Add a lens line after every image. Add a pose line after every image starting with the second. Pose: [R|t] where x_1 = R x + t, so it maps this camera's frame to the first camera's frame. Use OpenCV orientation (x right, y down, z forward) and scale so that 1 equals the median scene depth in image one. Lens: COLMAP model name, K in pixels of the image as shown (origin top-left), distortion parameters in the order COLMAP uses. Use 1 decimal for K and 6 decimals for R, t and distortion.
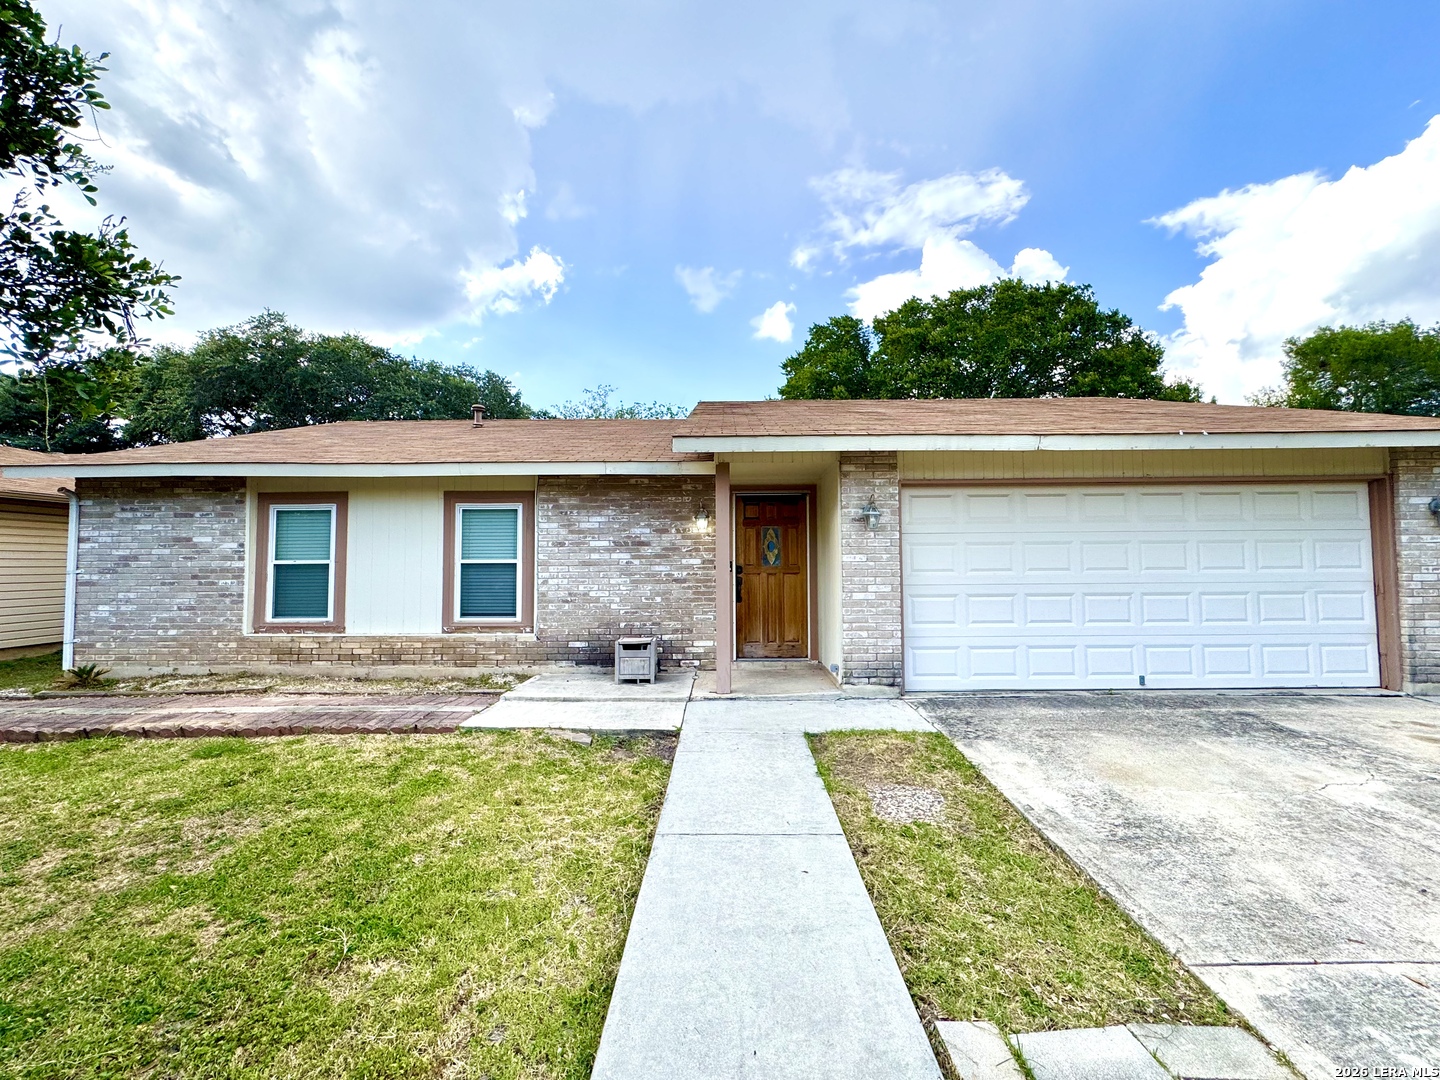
lens RADIAL K [[576.1, 0, 721.6], [0, 576.1, 536.2], [0, 0, 1]] dist [-0.002526, 0.001077]
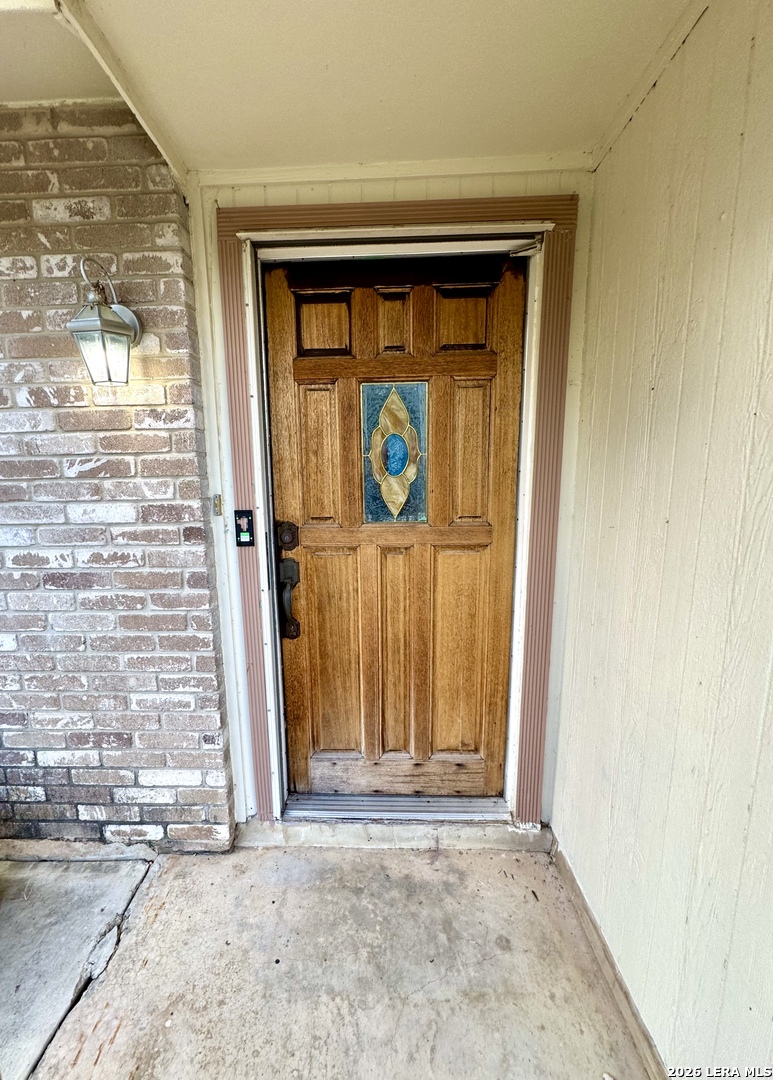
lens RADIAL K [[447.6, 0, 368.1], [0, 447.6, 542.9], [0, 0, 1]] dist [0.000616, 0.000060]
pose [[0.999573, -0.004086, -0.028921, 0.080935], [0.010218, 0.976516, 0.215203, 0.012997], [0.027363, -0.215407, 0.976141, 0.789209]]
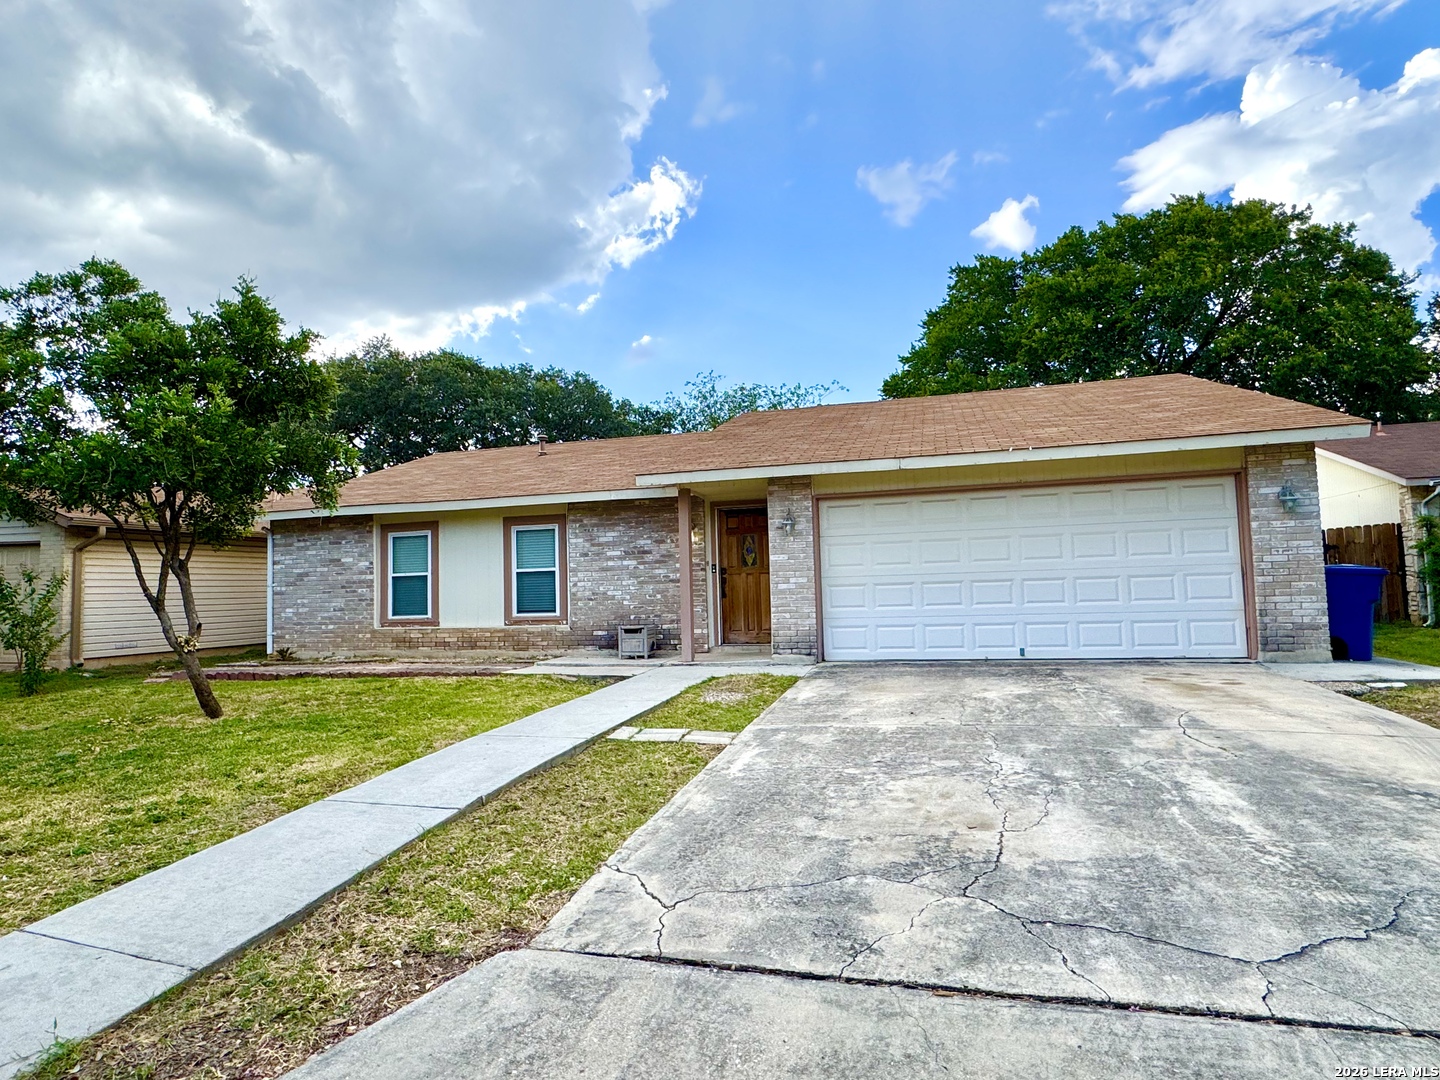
lens RADIAL K [[785.4, 0, 720.6], [0, 785.4, 532.4], [0, 0, 1]] dist [0.001415, 0.000077]
pose [[0.967370, -0.039956, -0.250199, 0.450093], [0.035777, 0.999134, -0.021231, 0.011868], [0.250831, 0.011587, 0.967962, -0.614971]]
